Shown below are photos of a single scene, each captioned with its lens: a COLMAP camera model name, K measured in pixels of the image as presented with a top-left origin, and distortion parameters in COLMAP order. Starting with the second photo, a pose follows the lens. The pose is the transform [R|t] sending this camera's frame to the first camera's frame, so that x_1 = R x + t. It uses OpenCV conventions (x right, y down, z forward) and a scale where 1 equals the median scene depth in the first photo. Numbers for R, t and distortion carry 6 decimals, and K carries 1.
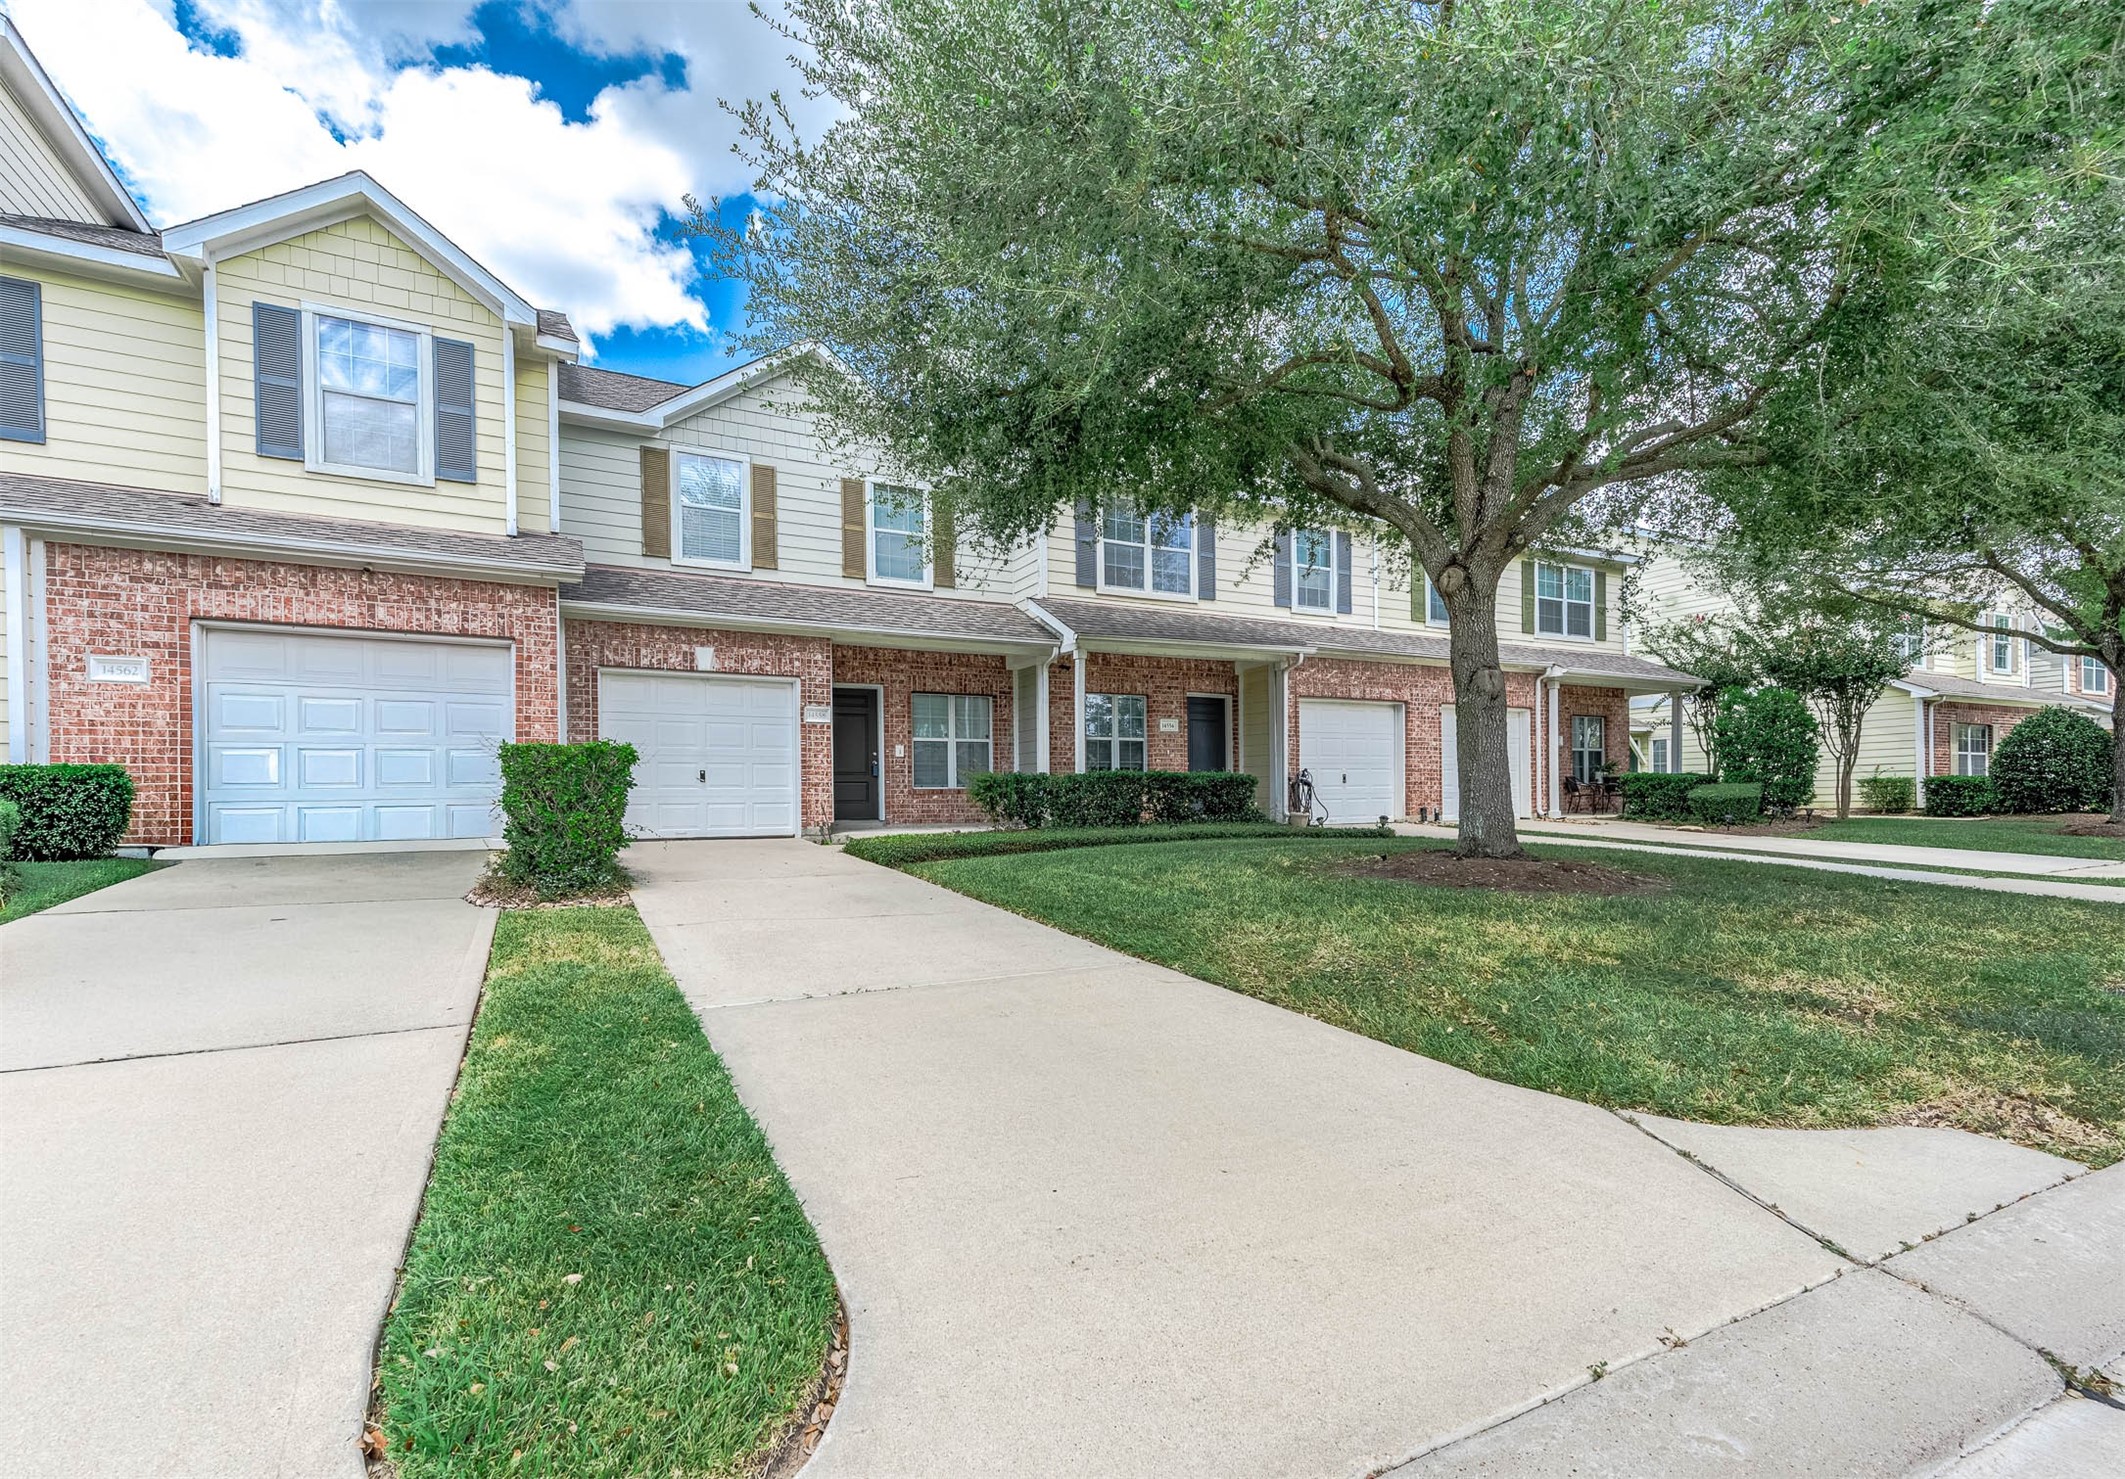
lens RADIAL K [[956.2, 0, 1034.0], [0, 956.2, 809.4], [0, 0, 1]] dist [0.015391, 0.000233]
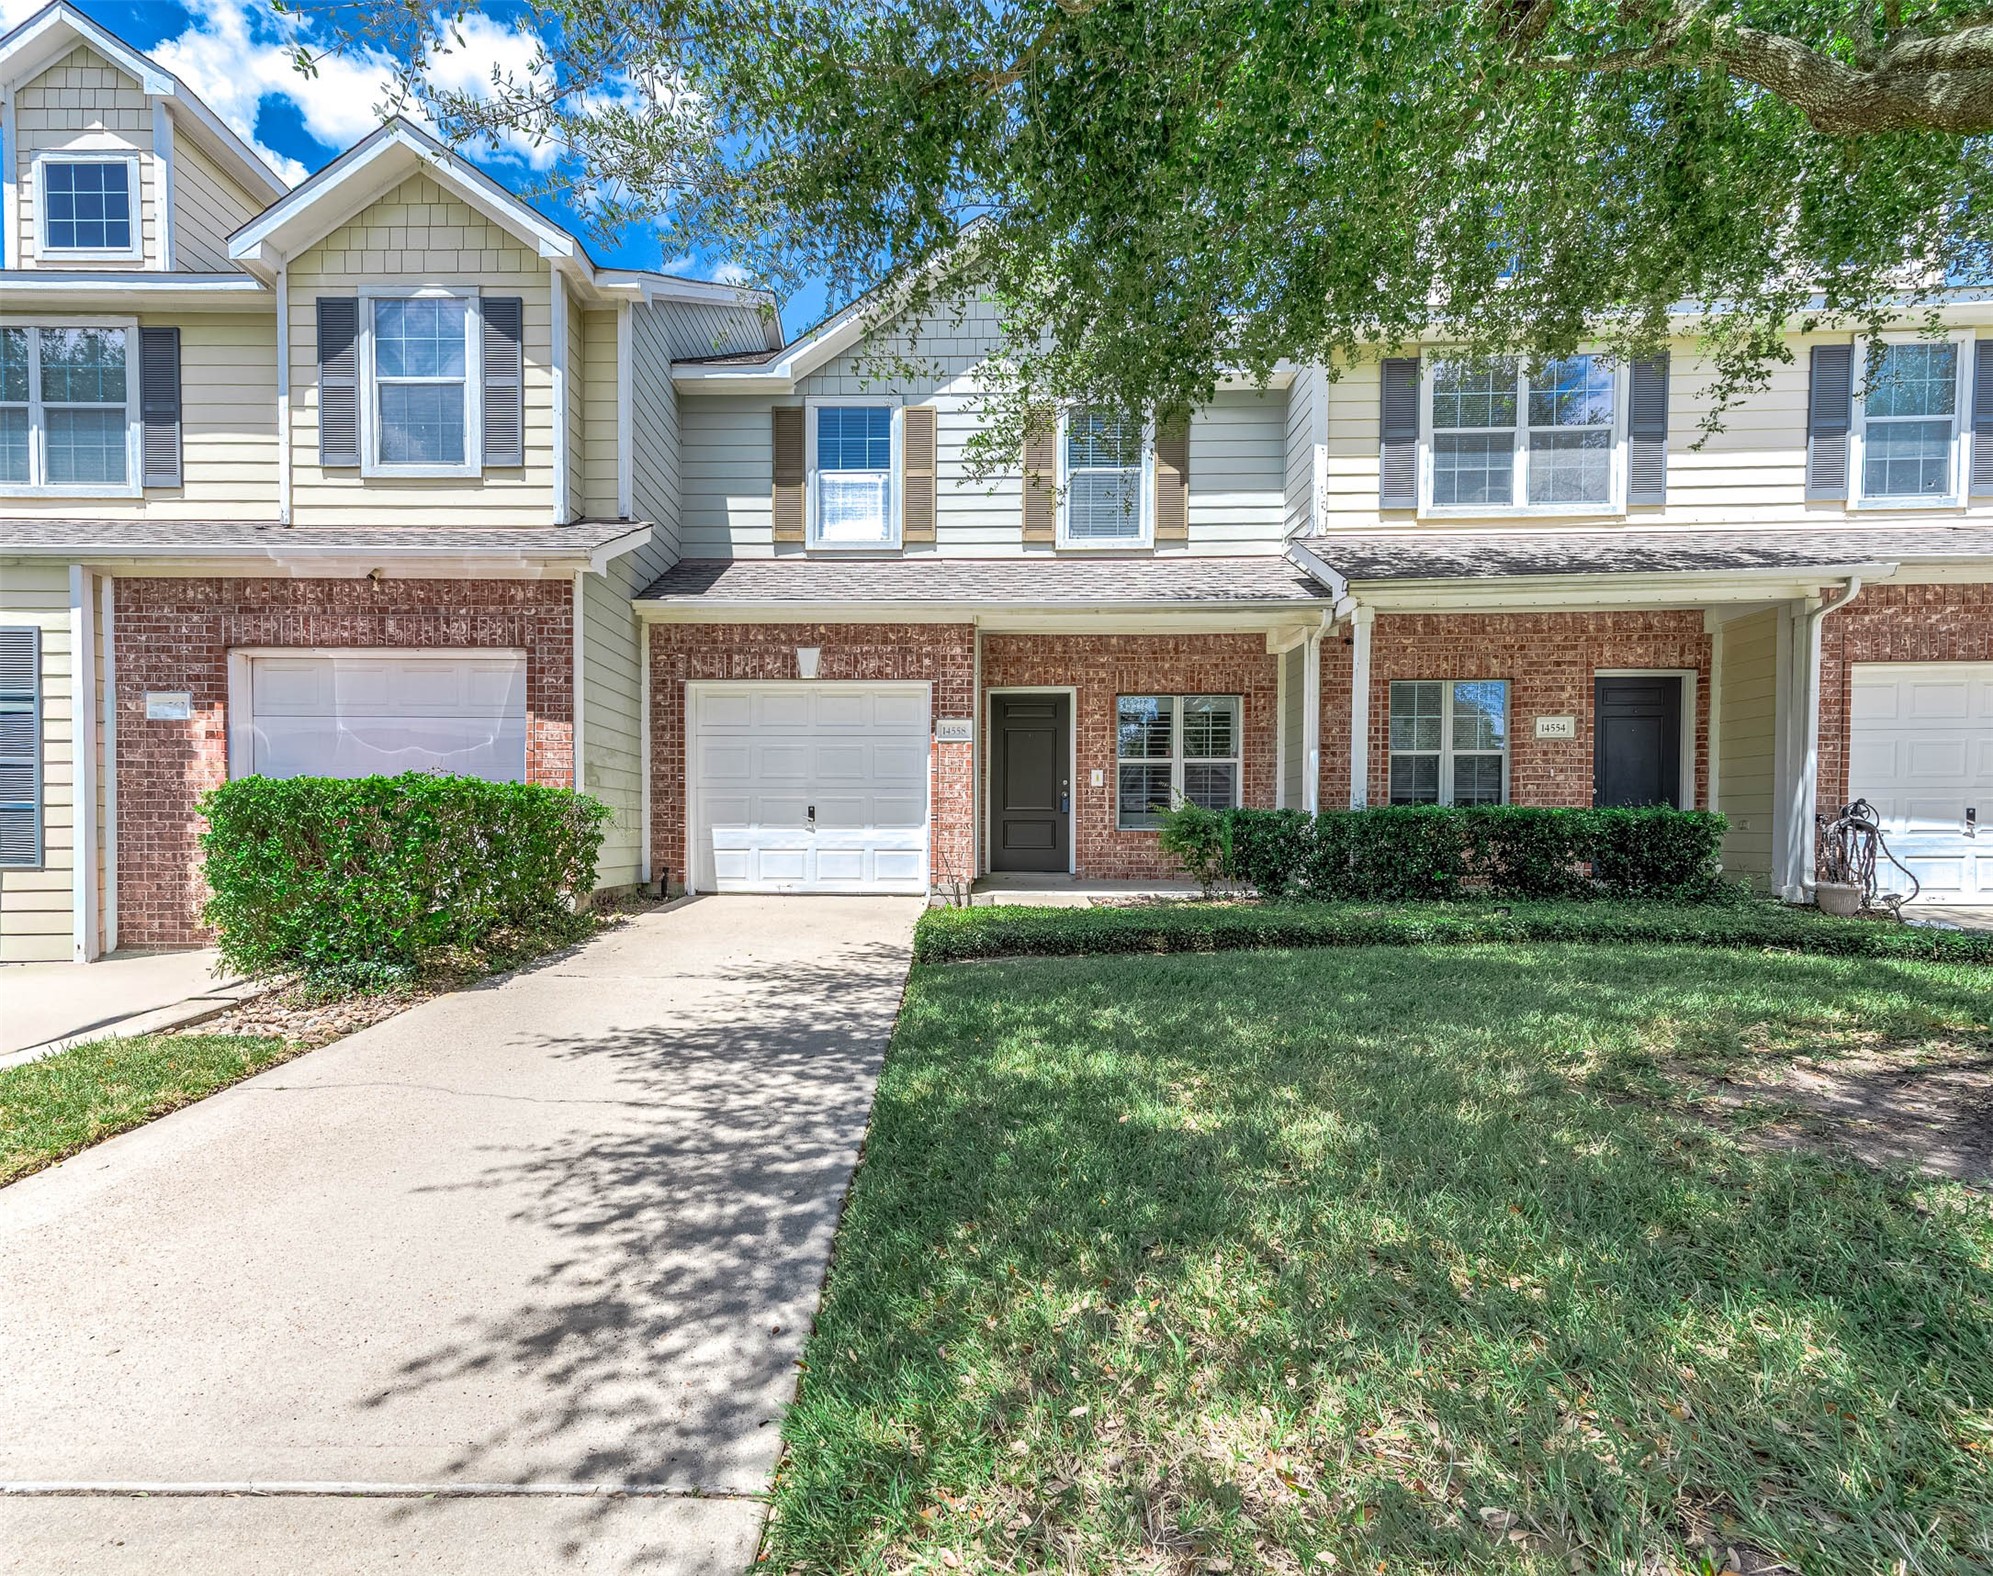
lens RADIAL K [[1005.2, 0, 928.1], [0, 1005.2, 850.9], [0, 0, 1]] dist [0.018409, -0.000537]
pose [[0.874544, 0.020530, -0.484512, 0.119720], [-0.015231, 0.999773, 0.014871, -0.016358], [0.484708, -0.005626, 0.874658, 0.292180]]
